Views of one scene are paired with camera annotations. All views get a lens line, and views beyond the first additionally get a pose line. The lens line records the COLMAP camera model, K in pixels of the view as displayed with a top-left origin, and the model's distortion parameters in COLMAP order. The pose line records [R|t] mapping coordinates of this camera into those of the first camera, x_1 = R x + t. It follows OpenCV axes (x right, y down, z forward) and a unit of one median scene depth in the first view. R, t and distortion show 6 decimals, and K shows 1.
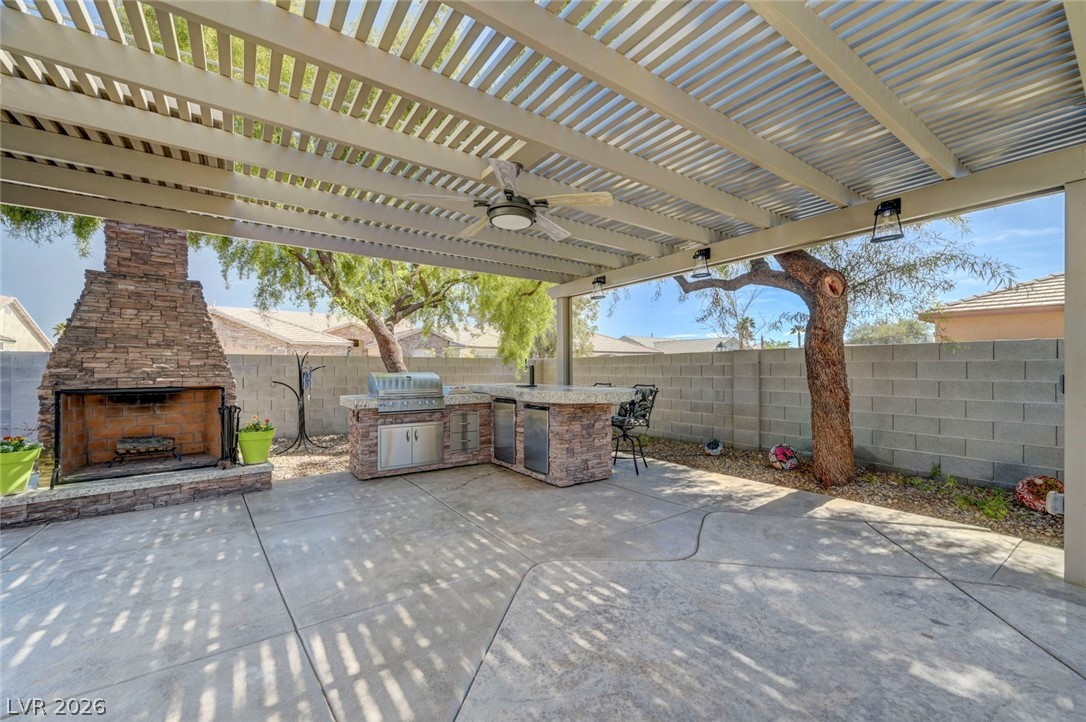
lens RADIAL K [[438.2, 0, 562.9], [0, 438.2, 366.4], [0, 0, 1]] dist [-0.001539, -0.000630]
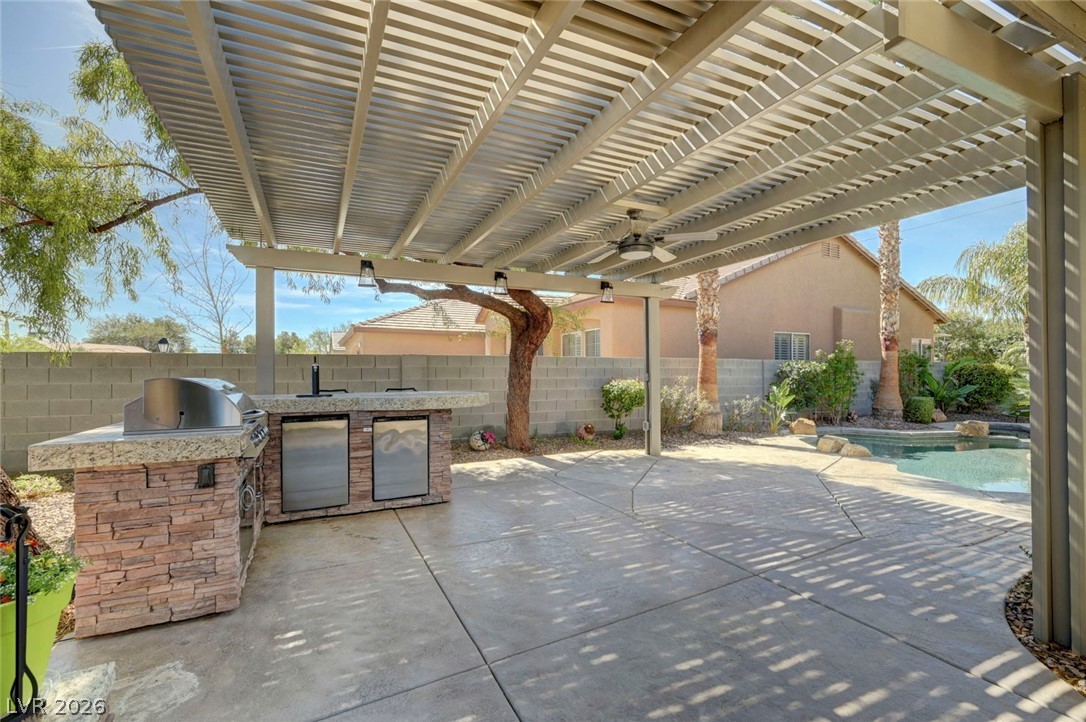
lens RADIAL K [[476.5, 0, 545.1], [0, 476.5, 367.8], [0, 0, 1]] dist [0.012397, 0.000581]
pose [[0.189165, 0.009784, 0.981897, -0.977858], [-0.002701, 0.999952, -0.009444, 0.001717], [-0.981942, -0.000865, 0.189182, 0.615660]]
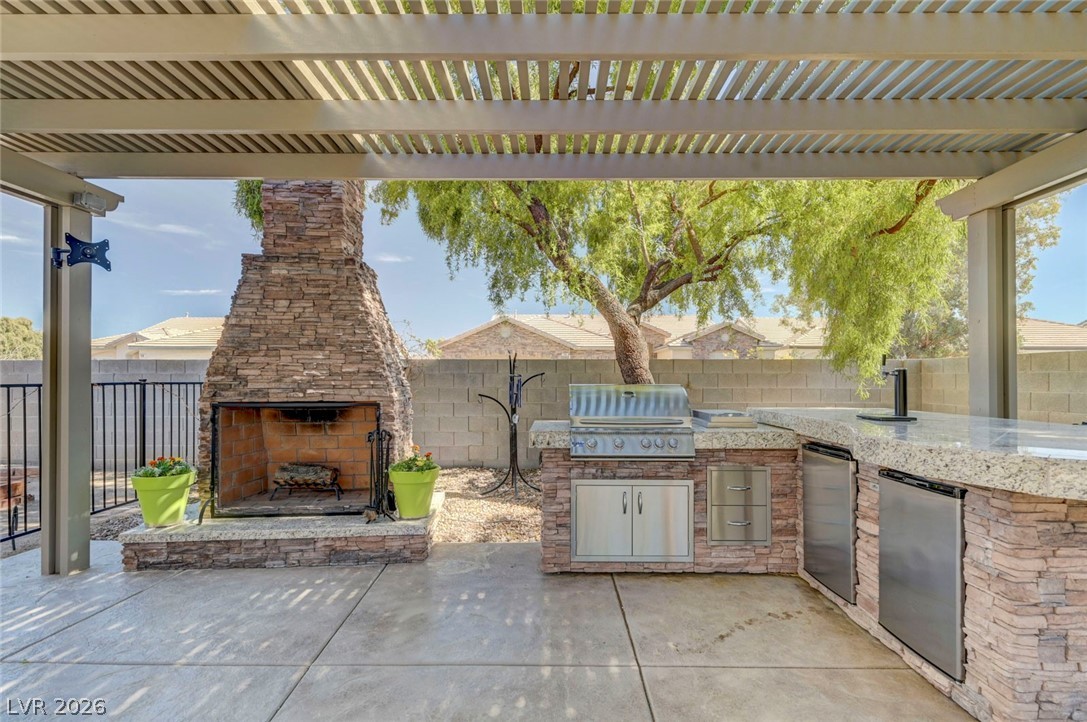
lens RADIAL K [[531.4, 0, 548.3], [0, 531.4, 376.2], [0, 0, 1]] dist [-0.001272, 0.000301]
pose [[0.798858, -0.000031, -0.601519, -0.043946], [0.001744, 0.999996, 0.002266, 0.002670], [0.601517, -0.002859, 0.798855, 0.494924]]
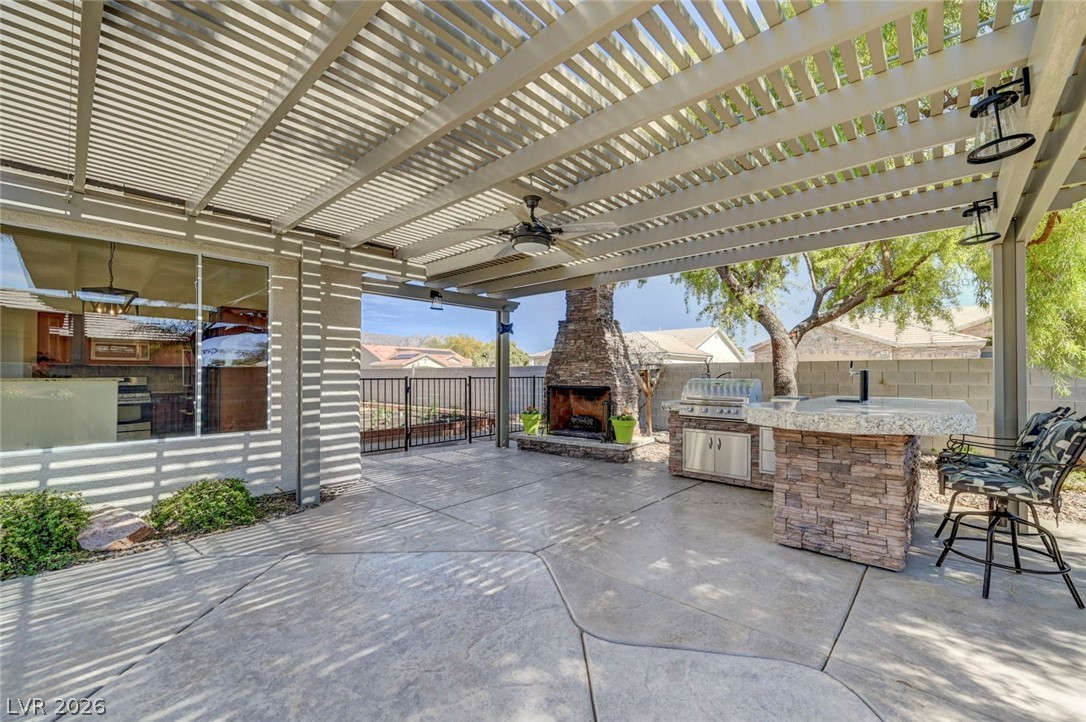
lens RADIAL K [[438.2, 0, 534.6], [0, 438.2, 372.2], [0, 0, 1]] dist [-0.001539, -0.000630]
pose [[0.185746, -0.004036, -0.982590, 0.630511], [0.003844, 0.999987, -0.003381, 0.001292], [0.982590, -0.003149, 0.185759, 0.496311]]
